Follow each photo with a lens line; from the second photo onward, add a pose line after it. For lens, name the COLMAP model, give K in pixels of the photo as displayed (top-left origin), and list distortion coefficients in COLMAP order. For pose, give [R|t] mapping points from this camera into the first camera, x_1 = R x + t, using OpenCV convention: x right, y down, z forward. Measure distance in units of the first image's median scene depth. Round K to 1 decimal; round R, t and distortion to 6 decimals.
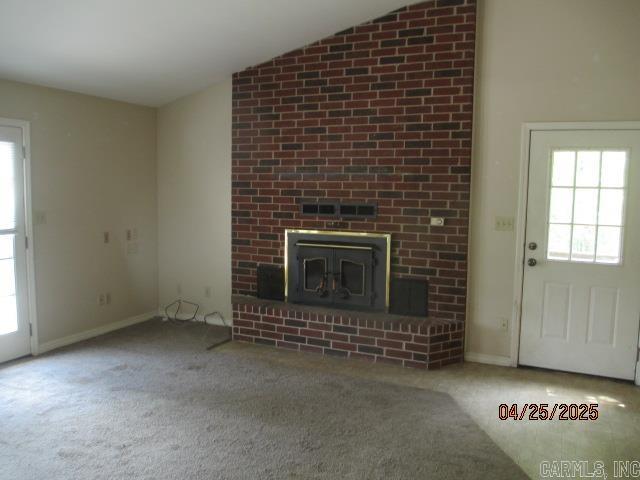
lens RADIAL K [[527.1, 0, 320.0], [0, 527.1, 240.0], [0, 0, 1]] dist [-0.032106, 0.006589]
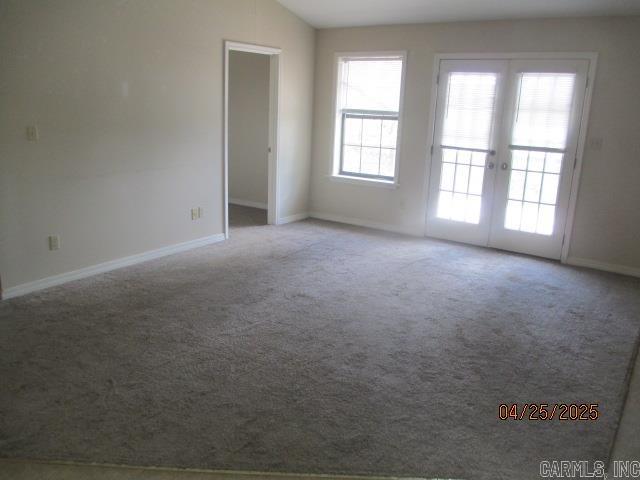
lens RADIAL K [[531.3, 0, 320.0], [0, 531.3, 240.0], [0, 0, 1]] dist [-0.096269, -0.000268]
pose [[-0.162487, 0.229925, -0.959548, 0.704423], [-0.134175, 0.958290, 0.252344, -0.050127], [0.977546, 0.169749, -0.124859, 0.692461]]
